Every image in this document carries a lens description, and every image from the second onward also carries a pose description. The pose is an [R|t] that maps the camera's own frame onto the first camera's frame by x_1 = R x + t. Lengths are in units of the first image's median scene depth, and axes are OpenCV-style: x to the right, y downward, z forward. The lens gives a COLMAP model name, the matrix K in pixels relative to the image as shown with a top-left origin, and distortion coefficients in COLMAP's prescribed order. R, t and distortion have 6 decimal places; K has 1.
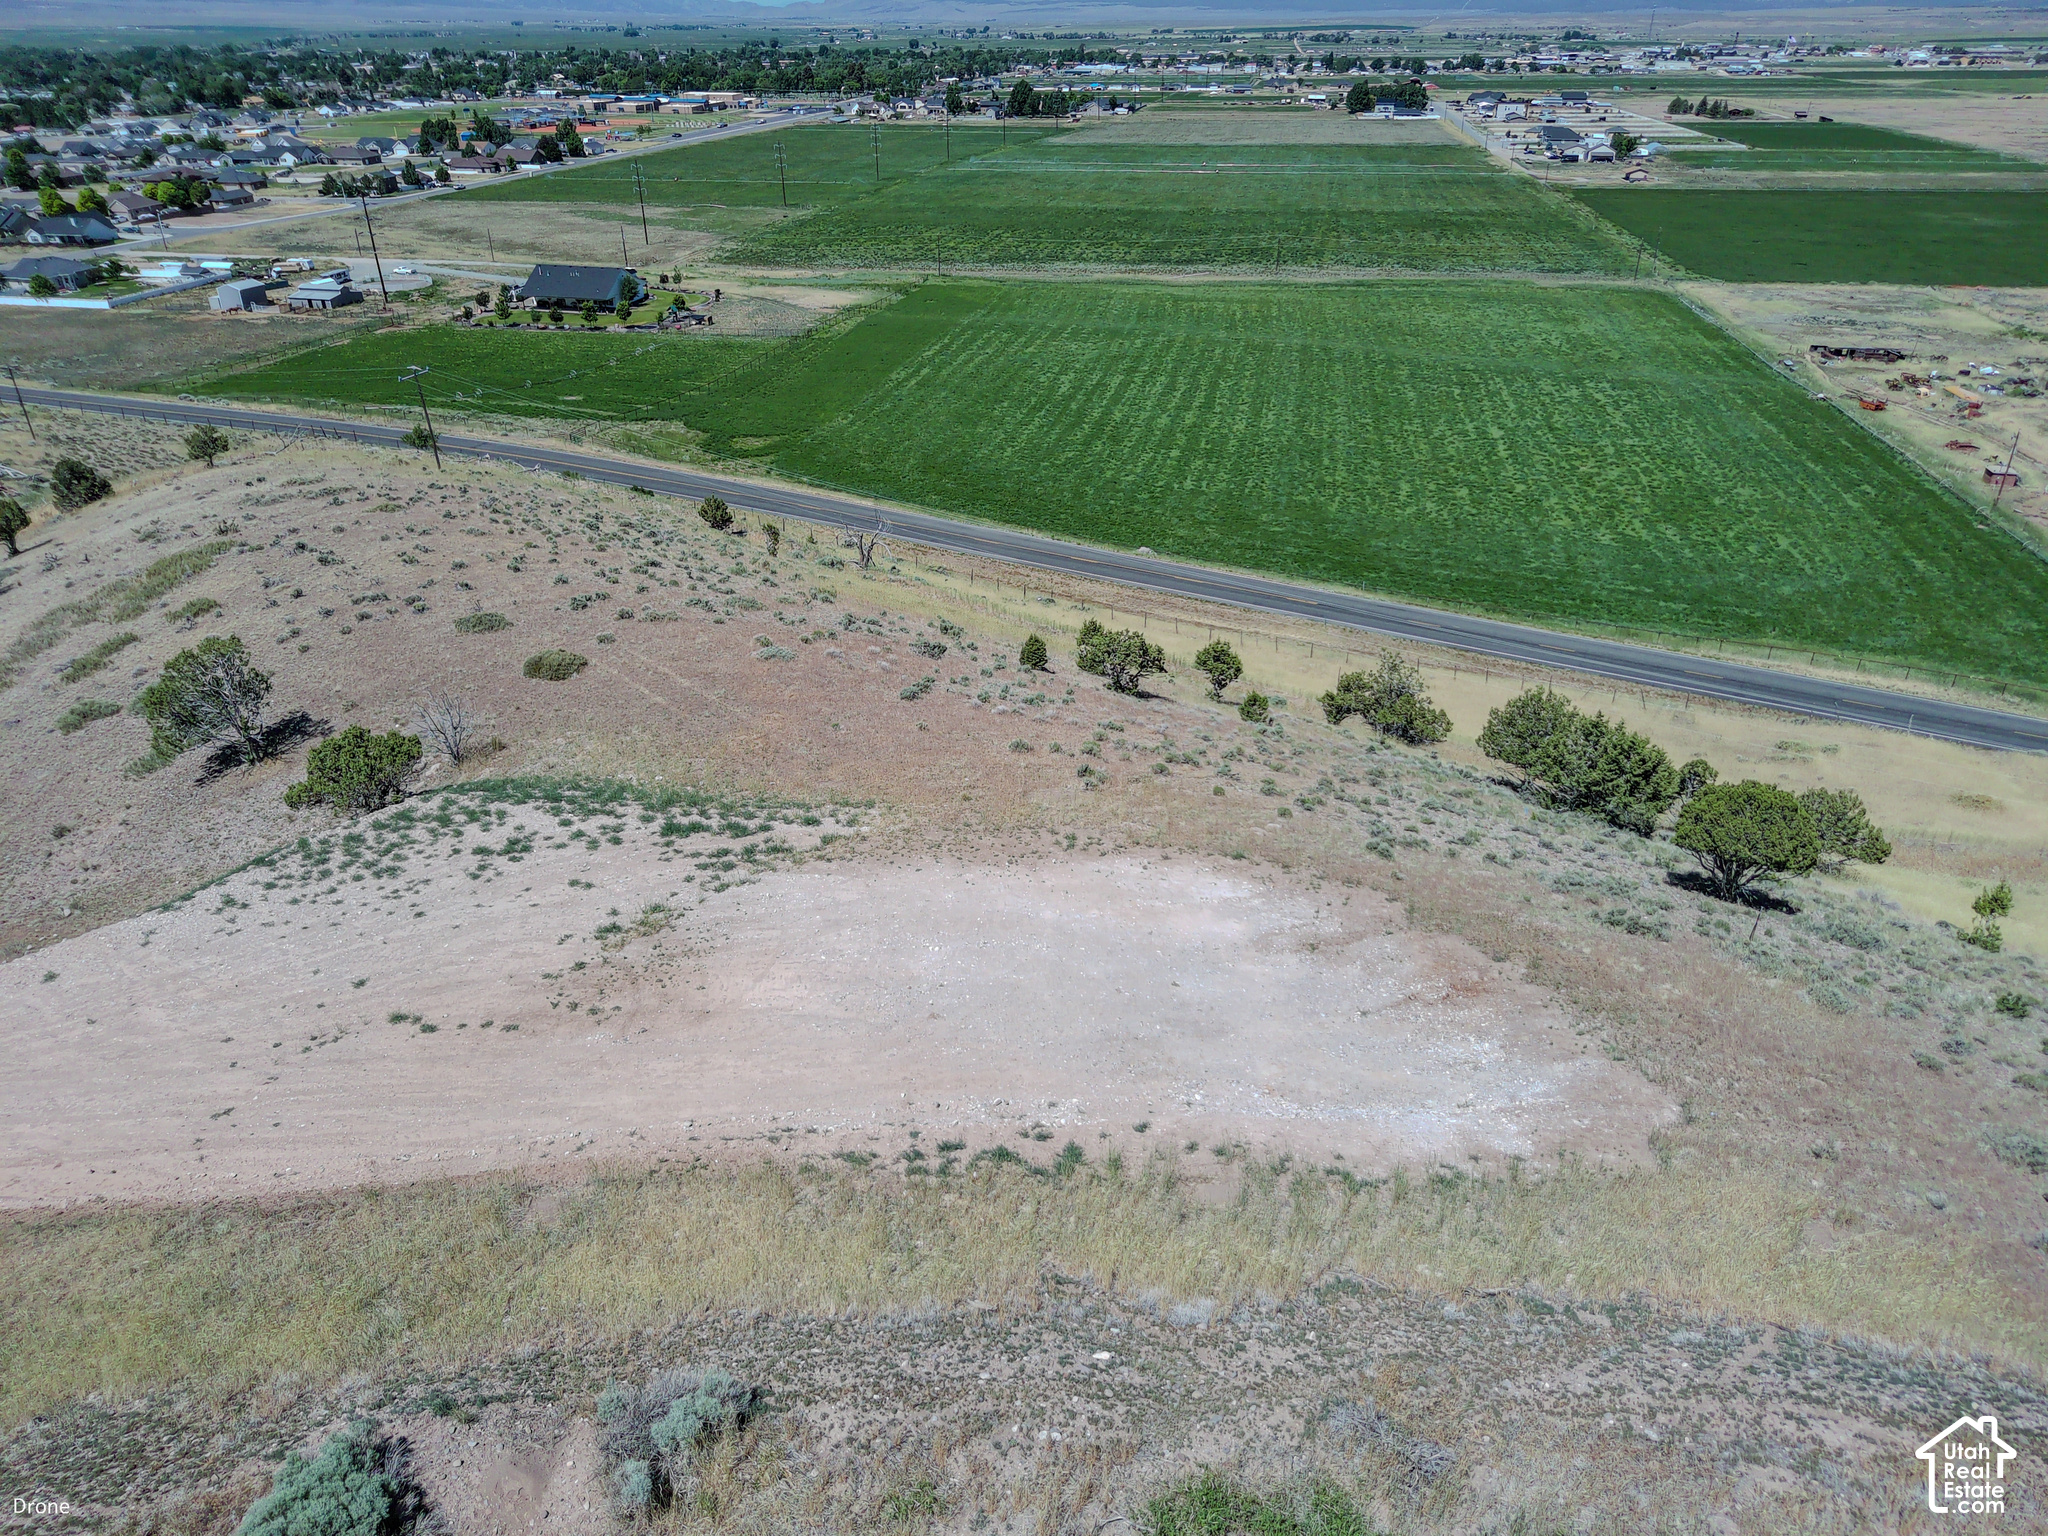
lens RADIAL K [[1385.4, 0, 1021.6], [0, 1385.4, 764.5], [0, 0, 1]] dist [0.039899, -0.034140]
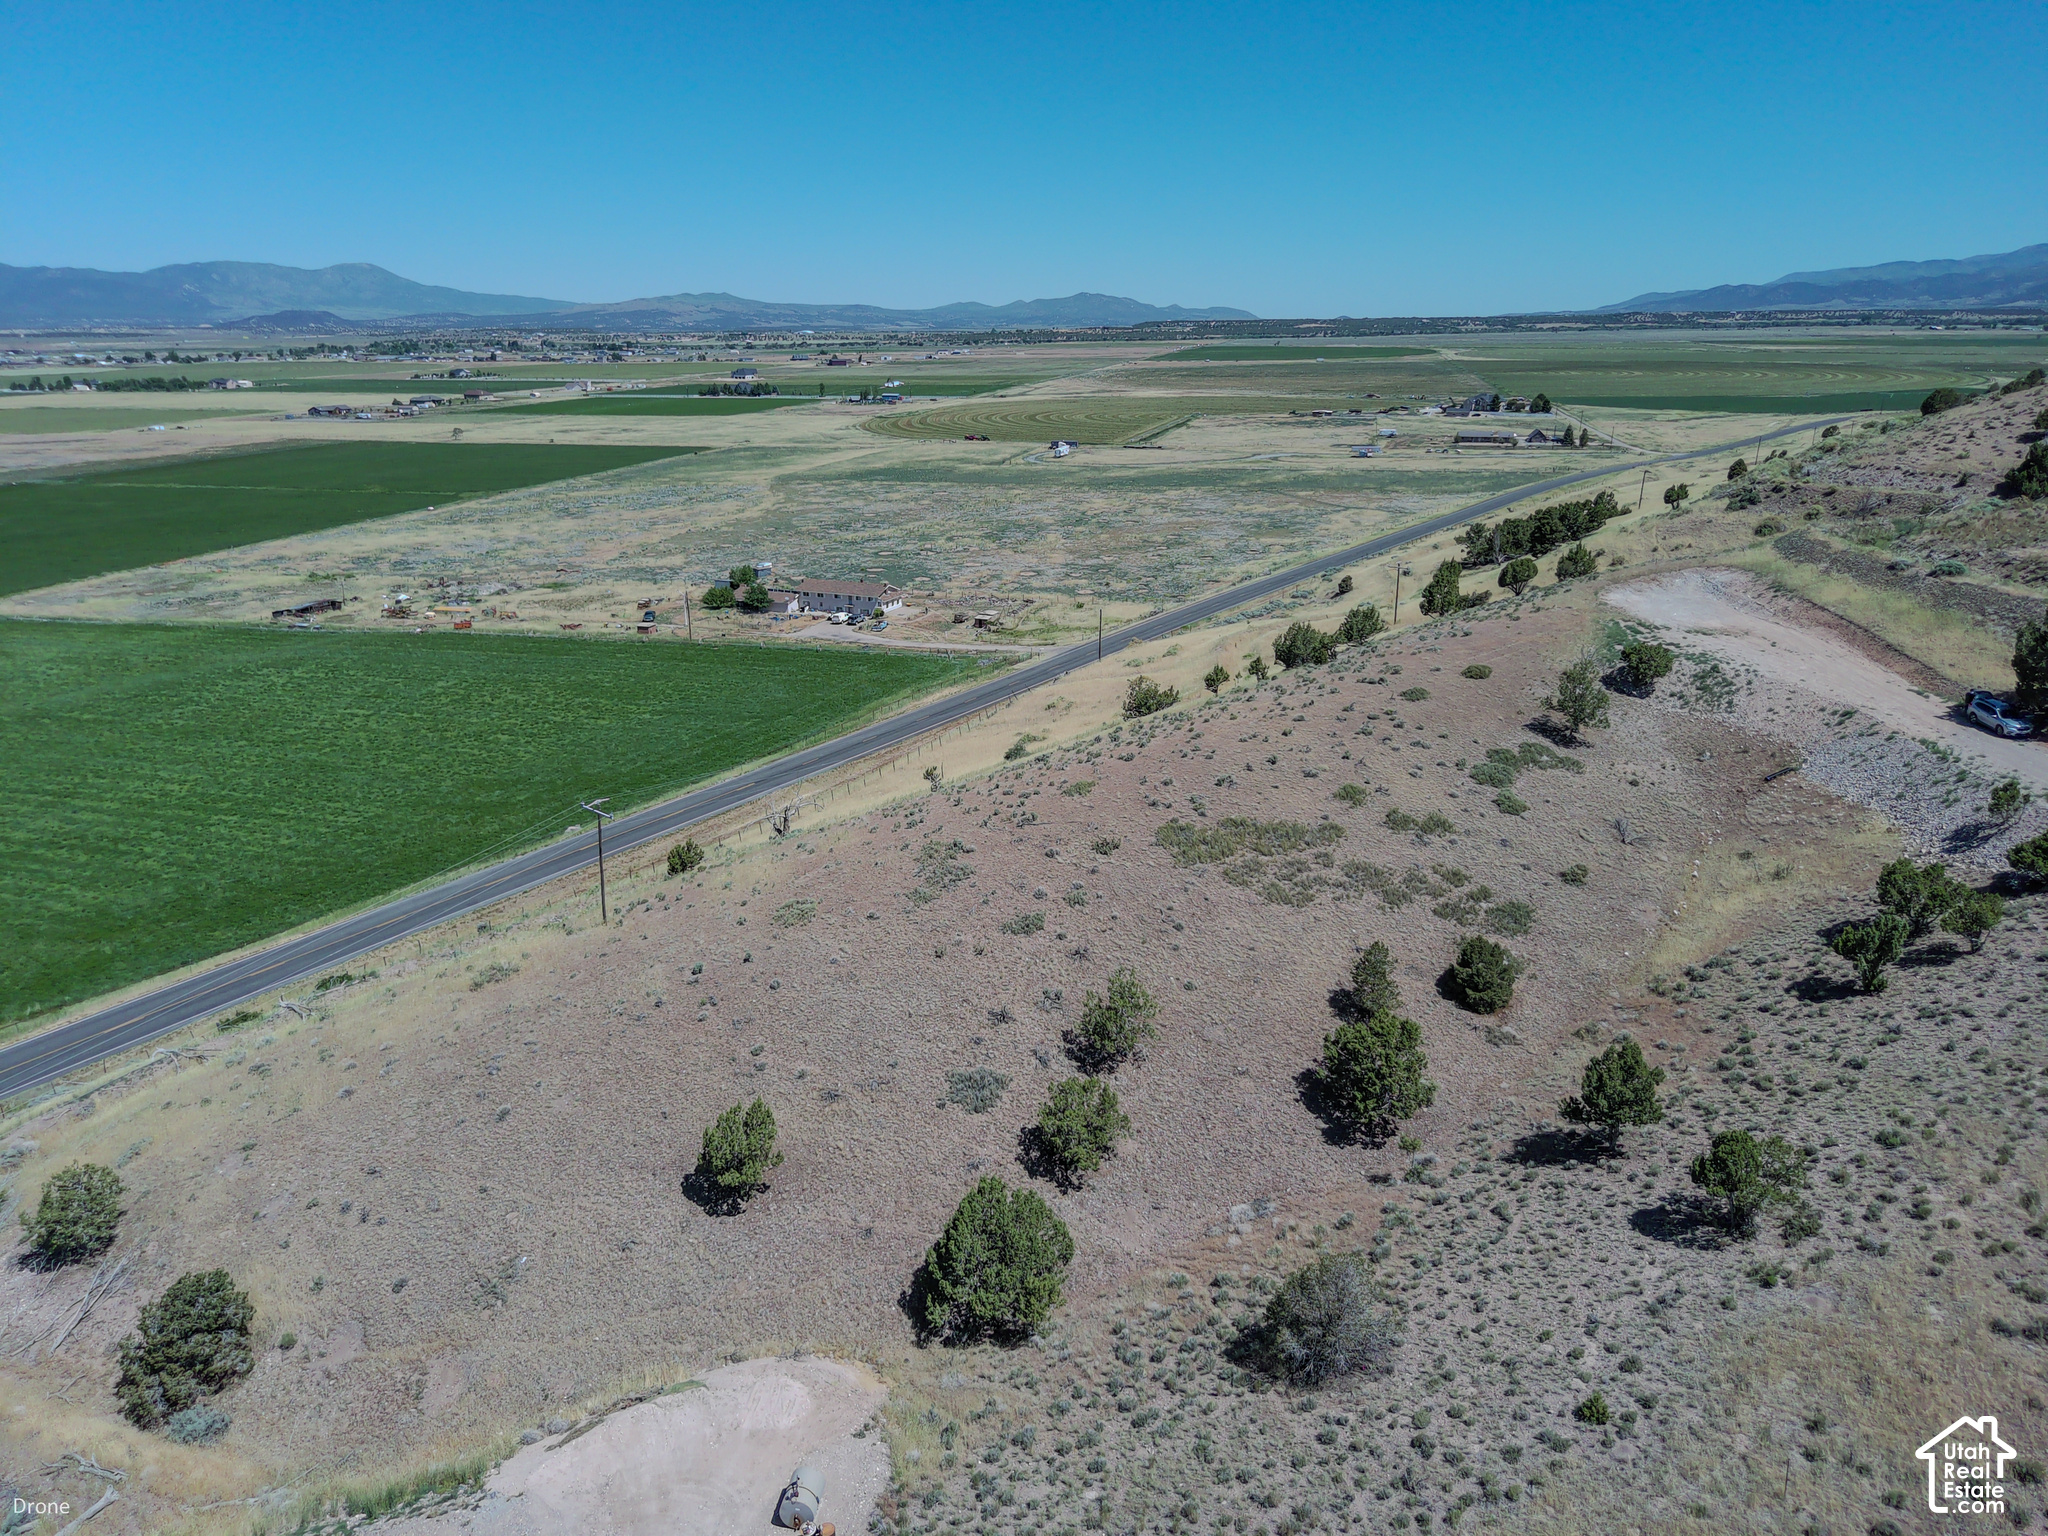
lens RADIAL K [[1390.2, 0, 1022.3], [0, 1390.2, 762.5], [0, 0, 1]] dist [0.029018, -0.026254]
pose [[0.057970, -0.299393, 0.952367, -0.228253], [0.476002, 0.846839, 0.237244, -0.073525], [-0.877531, 0.439576, 0.191603, 0.123216]]
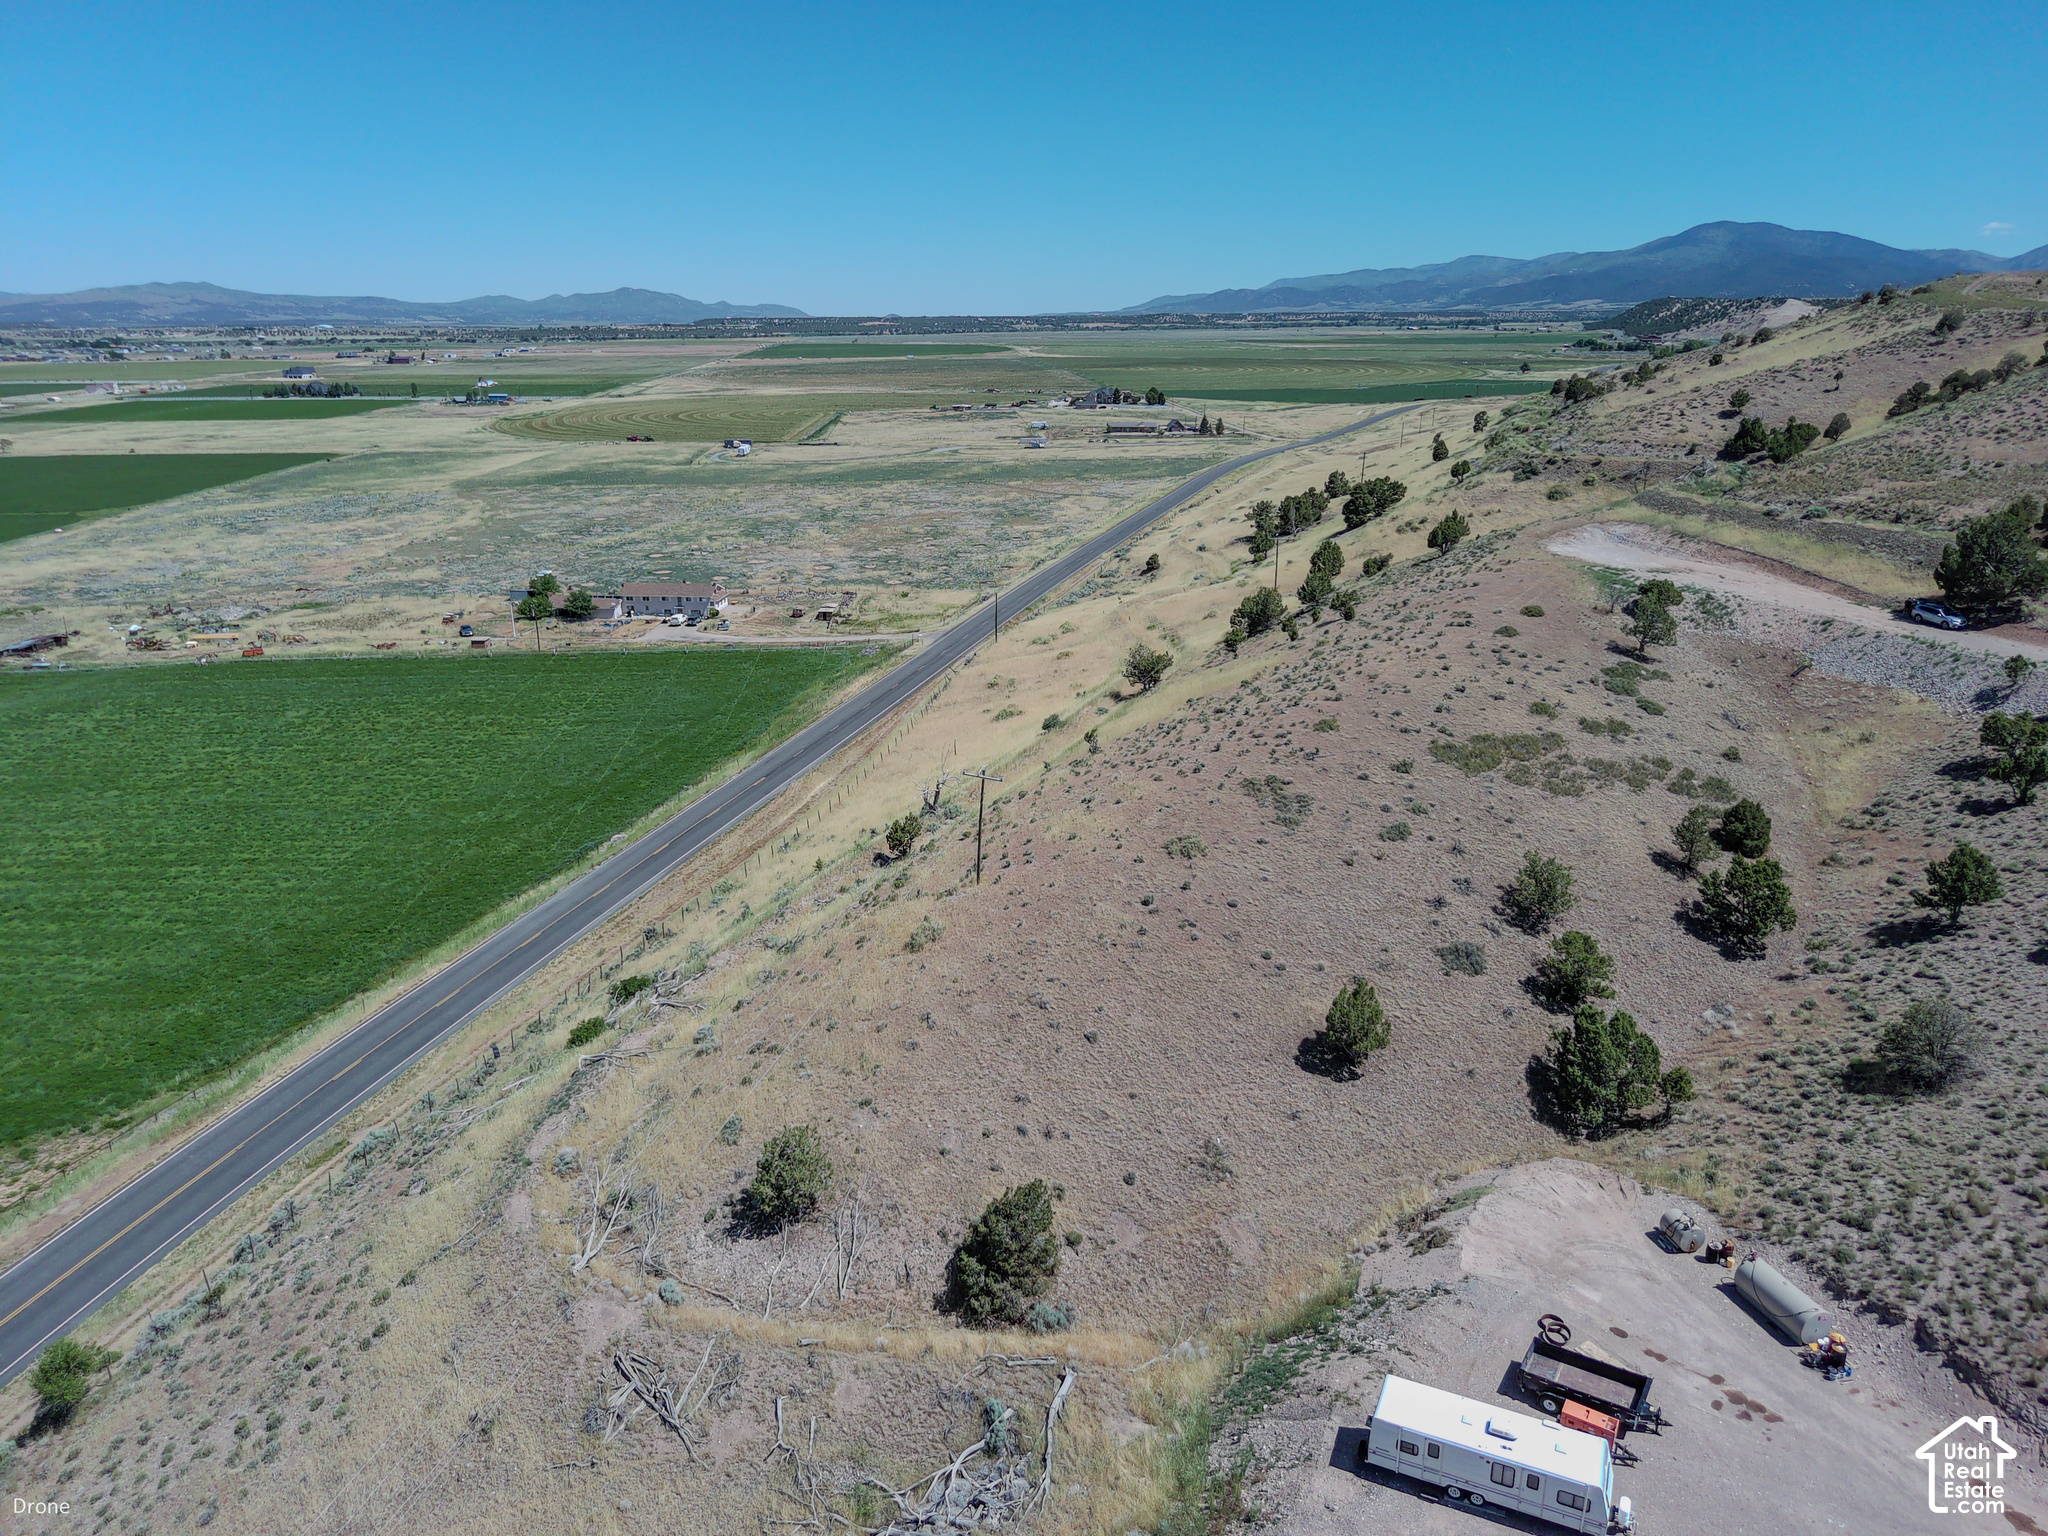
lens RADIAL K [[1385.4, 0, 1021.6], [0, 1385.4, 764.5], [0, 0, 1]] dist [0.039899, -0.034140]
pose [[-0.247478, -0.293964, 0.923222, -0.239689], [0.459754, 0.803126, 0.378965, -0.116729], [-0.852866, 0.518241, -0.063605, 0.202299]]
